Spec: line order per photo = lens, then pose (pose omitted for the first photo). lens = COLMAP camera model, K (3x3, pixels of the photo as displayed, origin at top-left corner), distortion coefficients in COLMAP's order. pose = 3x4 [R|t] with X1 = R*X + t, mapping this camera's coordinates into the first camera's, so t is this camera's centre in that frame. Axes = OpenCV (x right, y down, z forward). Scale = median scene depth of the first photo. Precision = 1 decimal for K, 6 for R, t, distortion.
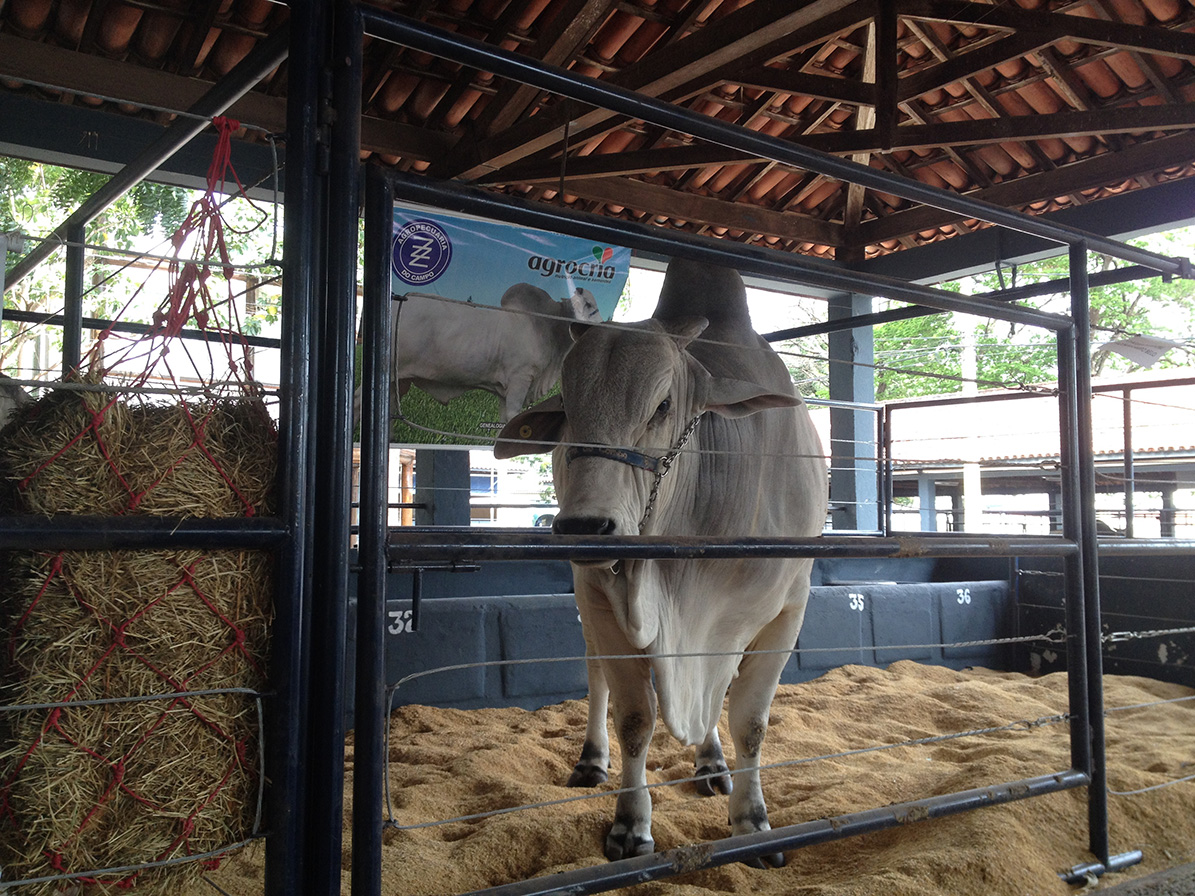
lens RADIAL K [[1131.1, 0, 597.5], [0, 1131.1, 448.0], [0, 0, 1]] dist [0.037773, -0.078262]
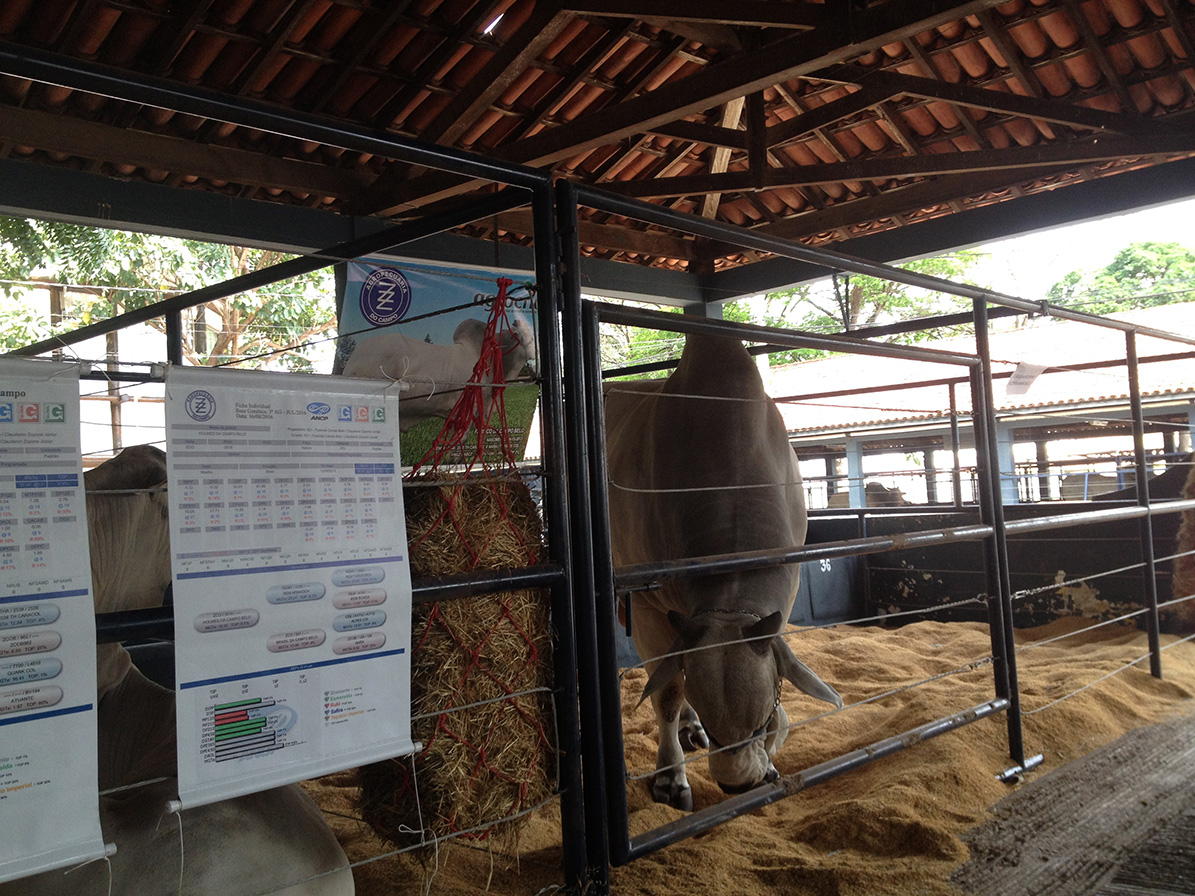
lens RADIAL K [[1102.4, 0, 623.3], [0, 1102.4, 450.7], [0, 0, 1]] dist [0.158090, -0.379244]
pose [[0.978659, -0.055330, 0.197901, -0.154217], [0.052078, 0.998409, 0.021605, -0.033903], [-0.198781, -0.010837, 0.979984, -0.116248]]
